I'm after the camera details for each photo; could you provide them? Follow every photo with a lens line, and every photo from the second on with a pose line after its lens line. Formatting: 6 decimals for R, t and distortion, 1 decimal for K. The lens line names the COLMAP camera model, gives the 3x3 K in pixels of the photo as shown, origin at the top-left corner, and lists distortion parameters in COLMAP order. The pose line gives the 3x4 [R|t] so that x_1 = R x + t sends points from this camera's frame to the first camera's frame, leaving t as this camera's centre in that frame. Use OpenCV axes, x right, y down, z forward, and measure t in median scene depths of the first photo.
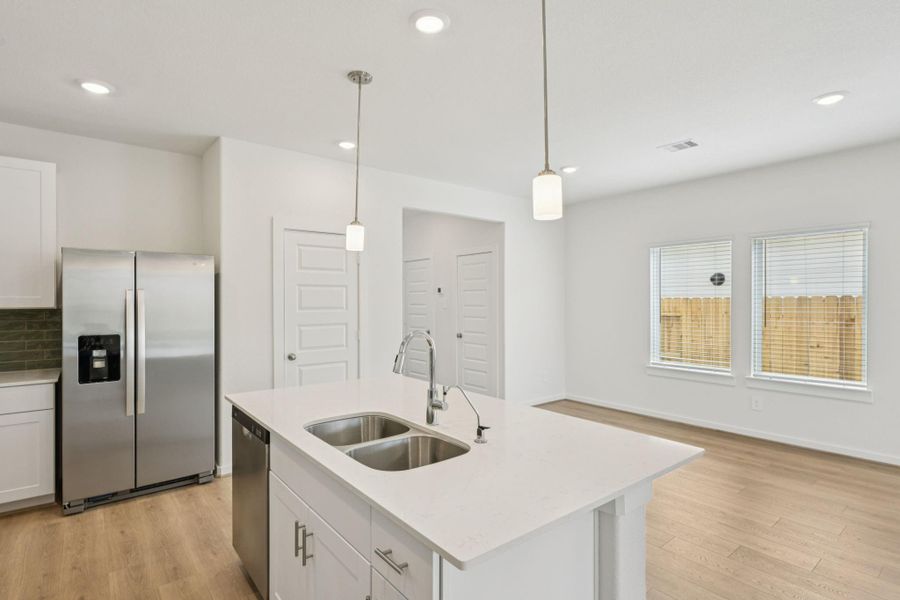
lens RADIAL K [[455.3, 0, 451.8], [0, 455.3, 301.4], [0, 0, 1]] dist [-0.001392, -0.000367]
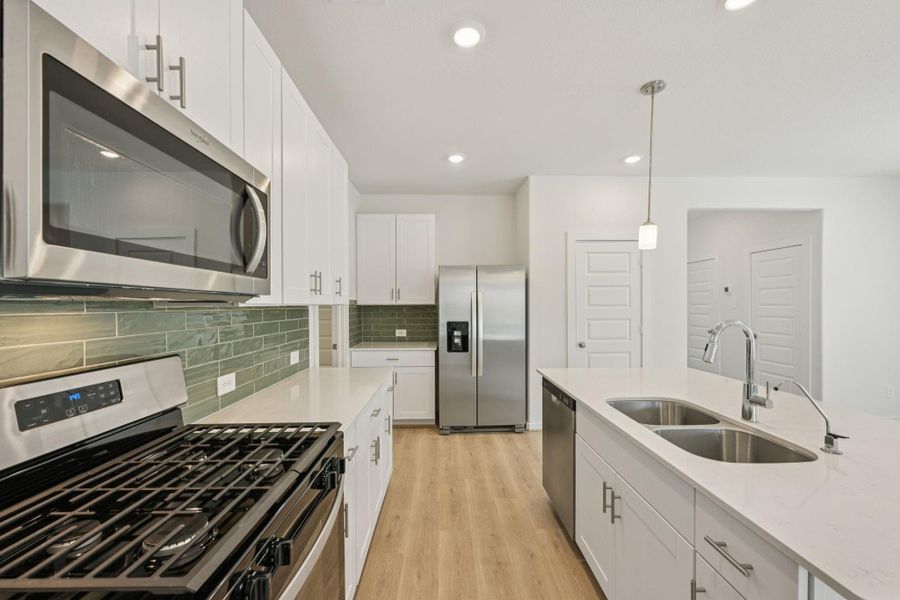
lens RADIAL K [[361.8, 0, 452.0], [0, 361.8, 307.9], [0, 0, 1]] dist [-0.001746, -0.000133]
pose [[0.793012, 0.002879, -0.609199, -0.051030], [0.001649, 0.999975, 0.006872, 0.020828], [0.609204, -0.006455, 0.792987, 0.025643]]
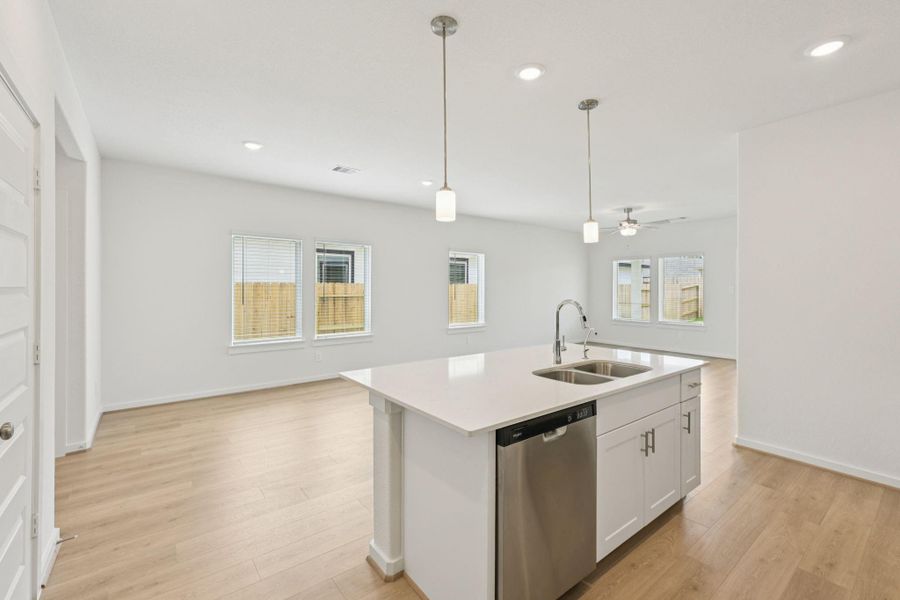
lens RADIAL K [[392.6, 0, 449.5], [0, 392.6, 289.0], [0, 0, 1]] dist [-0.006321, -0.000580]
pose [[0.016113, -0.001420, 0.999869, -0.877127], [-0.000823, 0.999999, 0.001433, 0.014861], [-0.999870, -0.000846, 0.016112, 0.886933]]
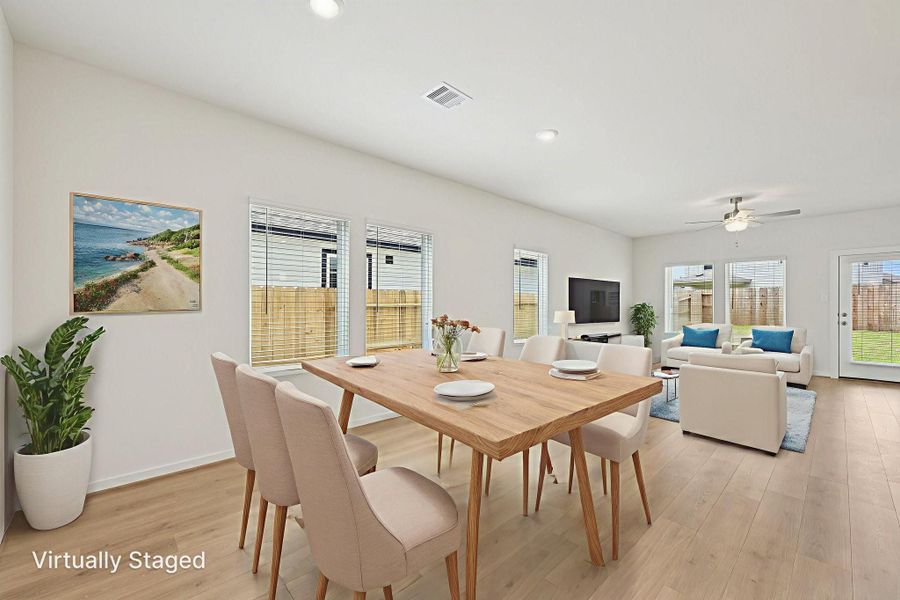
lens RADIAL K [[368.5, 0, 447.4], [0, 368.5, 302.9], [0, 0, 1]] dist [-0.001166, -0.000141]
pose [[-0.075090, 0.006205, 0.997157, -0.240710], [-0.000286, 0.999980, -0.006244, 0.063391], [-0.997177, -0.000754, -0.075087, 1.393468]]
